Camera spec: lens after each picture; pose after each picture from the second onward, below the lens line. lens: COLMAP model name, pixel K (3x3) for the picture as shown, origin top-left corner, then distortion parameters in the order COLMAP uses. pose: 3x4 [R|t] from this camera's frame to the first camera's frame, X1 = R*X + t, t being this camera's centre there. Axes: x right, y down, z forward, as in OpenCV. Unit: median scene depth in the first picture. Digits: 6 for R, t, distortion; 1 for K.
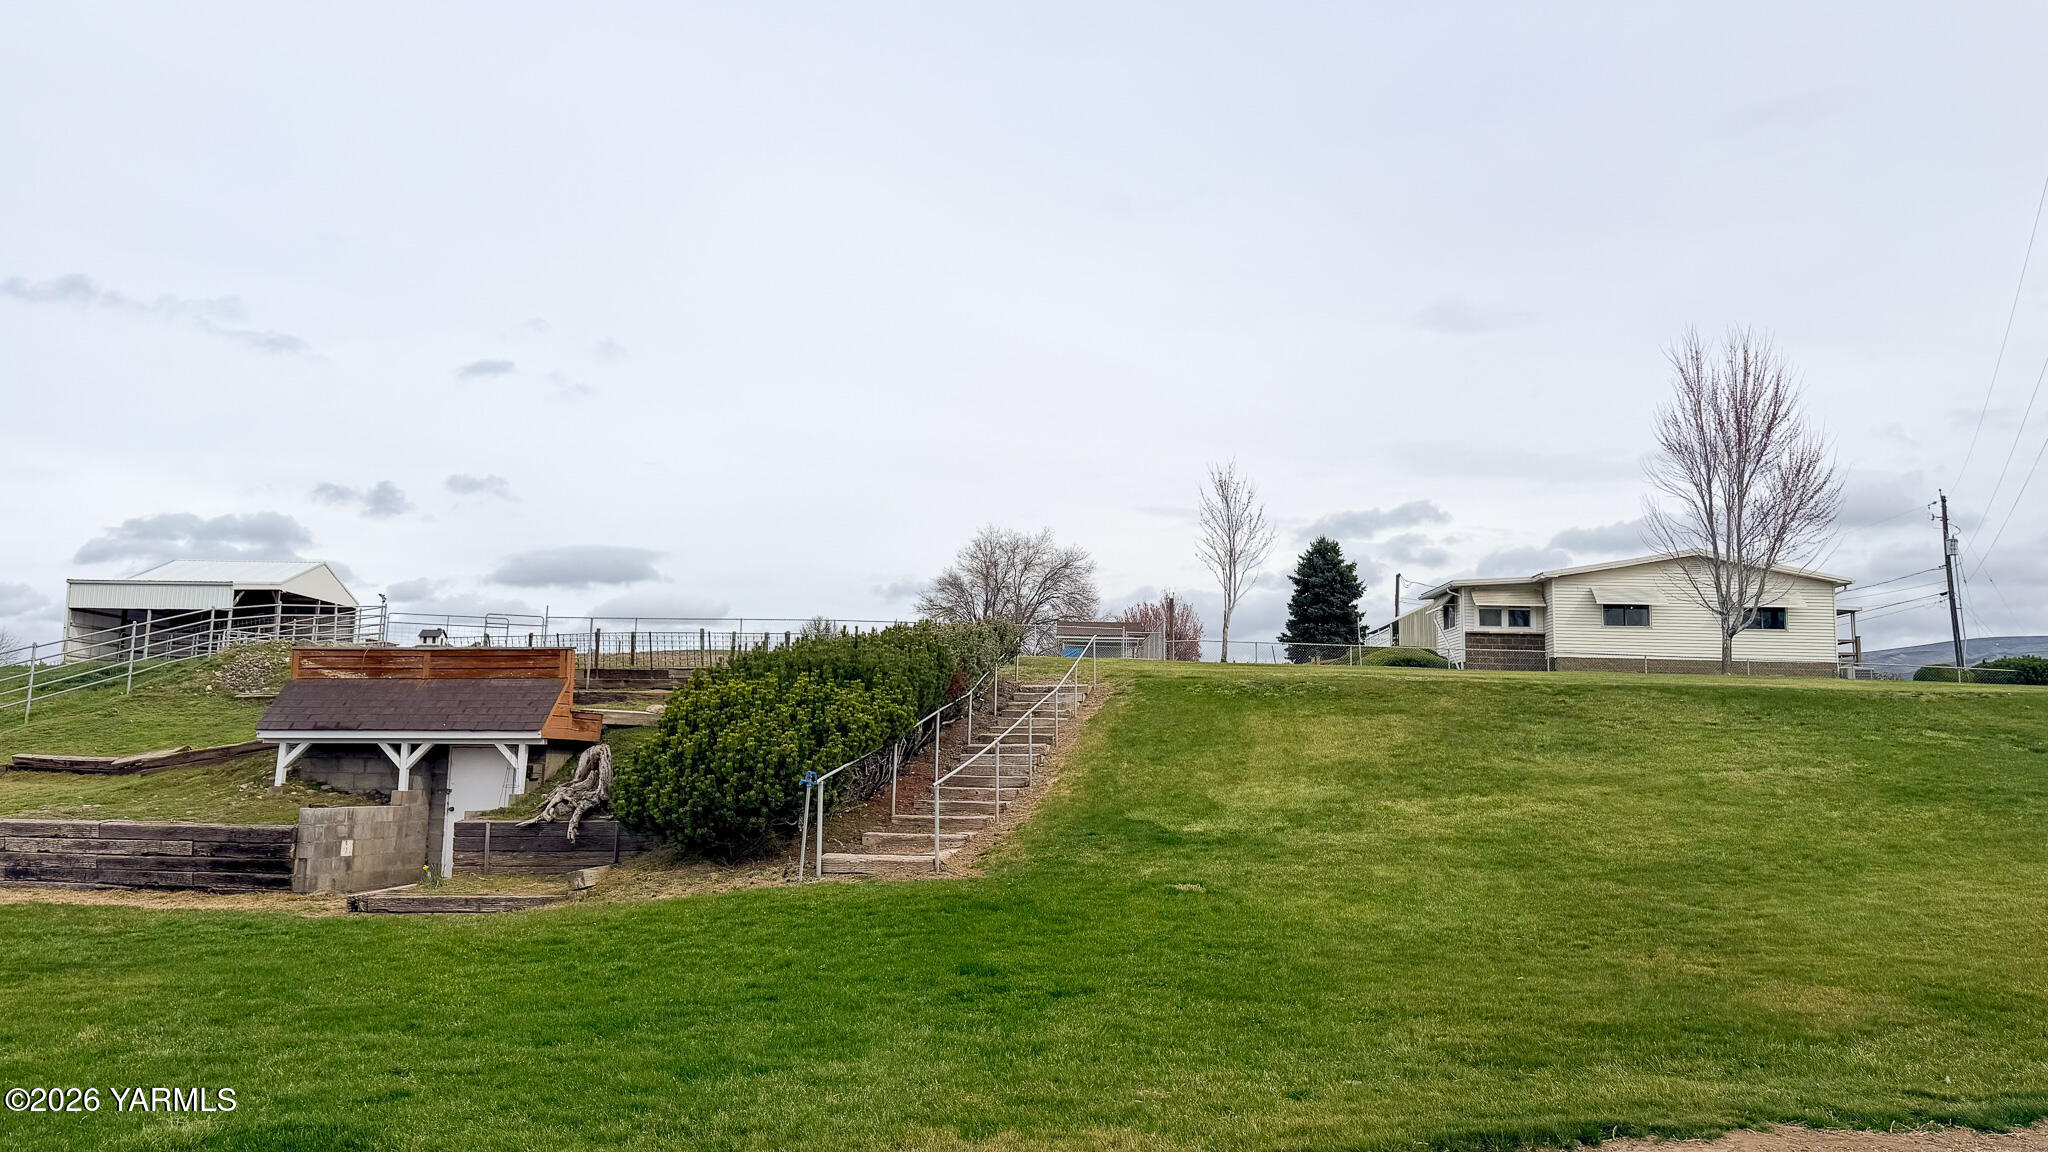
lens RADIAL K [[1461.1, 0, 1024.0], [0, 1461.1, 576.0], [0, 0, 1]] dist [0.038042, -0.000089]
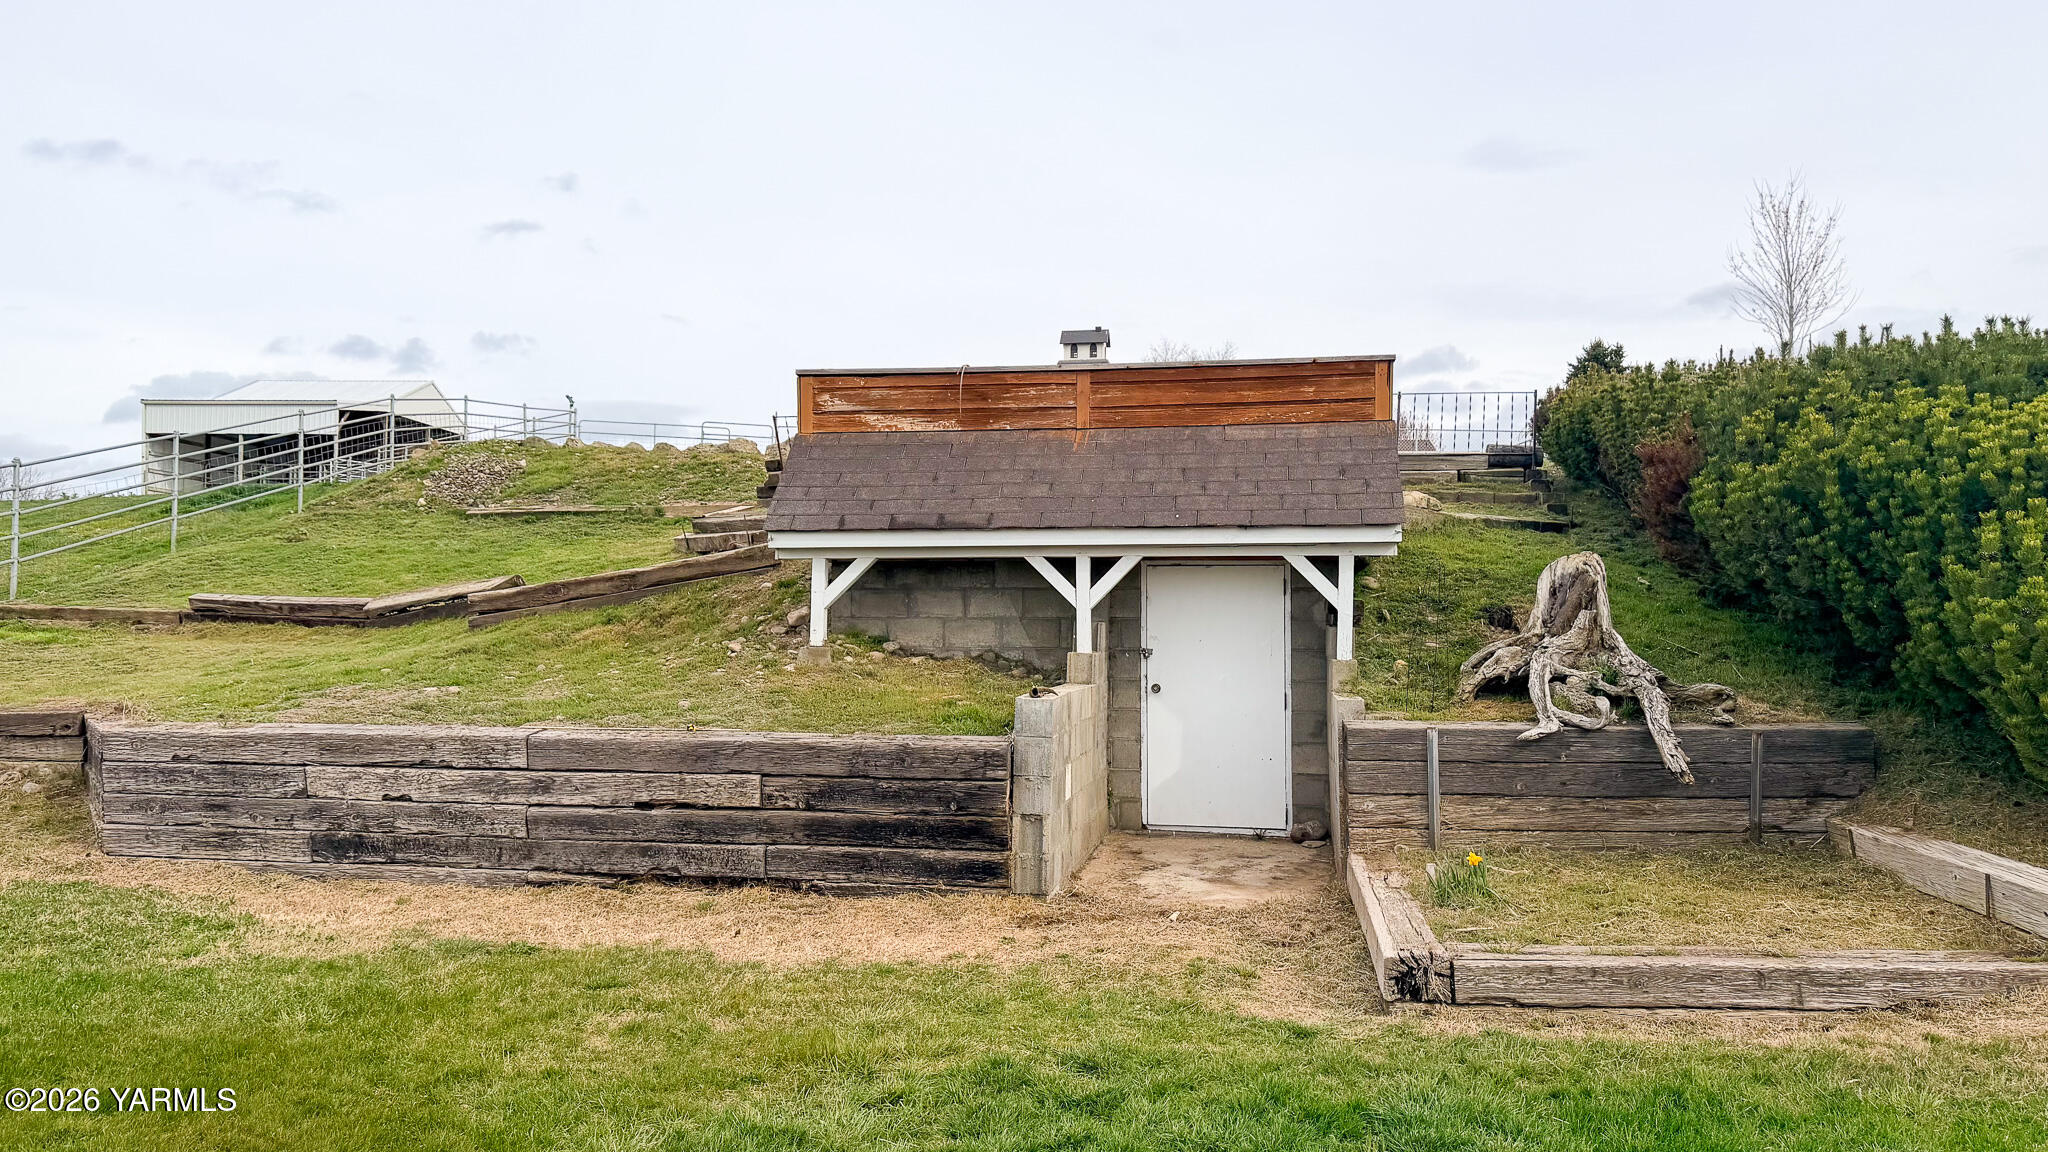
lens RADIAL K [[1399.0, 0, 1070.8], [0, 1399.0, 568.0], [0, 0, 1]] dist [0.084812, -0.091464]
pose [[0.999565, -0.011815, 0.027016, -0.432422], [0.009112, 0.995139, 0.098062, 0.071638], [-0.028043, -0.097773, 0.994814, 0.535528]]
